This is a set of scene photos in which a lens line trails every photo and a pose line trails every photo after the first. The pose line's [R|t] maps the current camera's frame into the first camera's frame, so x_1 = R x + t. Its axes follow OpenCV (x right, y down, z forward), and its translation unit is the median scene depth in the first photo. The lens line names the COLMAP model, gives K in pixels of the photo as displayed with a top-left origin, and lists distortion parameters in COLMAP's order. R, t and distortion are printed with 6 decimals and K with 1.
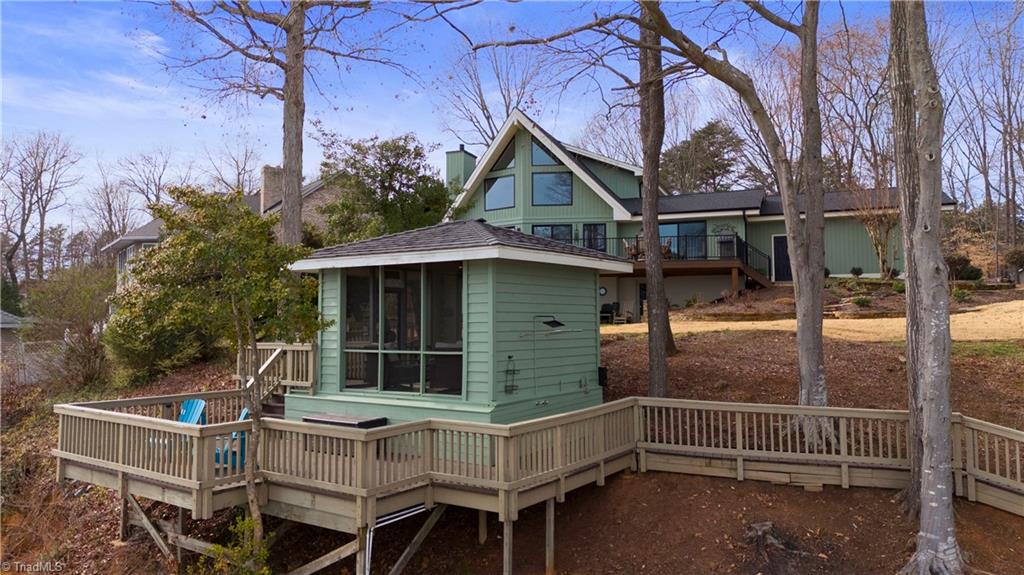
lens RADIAL K [[745.3, 0, 512.0], [0, 745.3, 287.5], [0, 0, 1]] dist [0.067759, -0.054872]
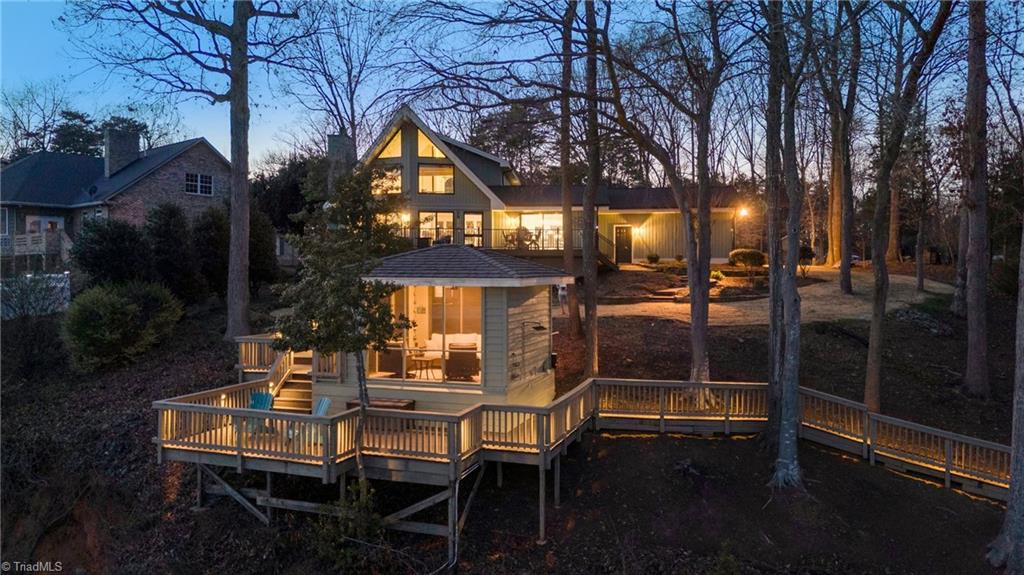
lens RADIAL K [[747.6, 0, 508.3], [0, 747.6, 286.5], [0, 0, 1]] dist [0.075964, -0.082603]
pose [[0.962314, -0.001134, 0.271937, -0.252095], [-0.017332, 0.997702, 0.065497, -0.079225], [-0.271386, -0.067742, 0.960084, -0.207201]]
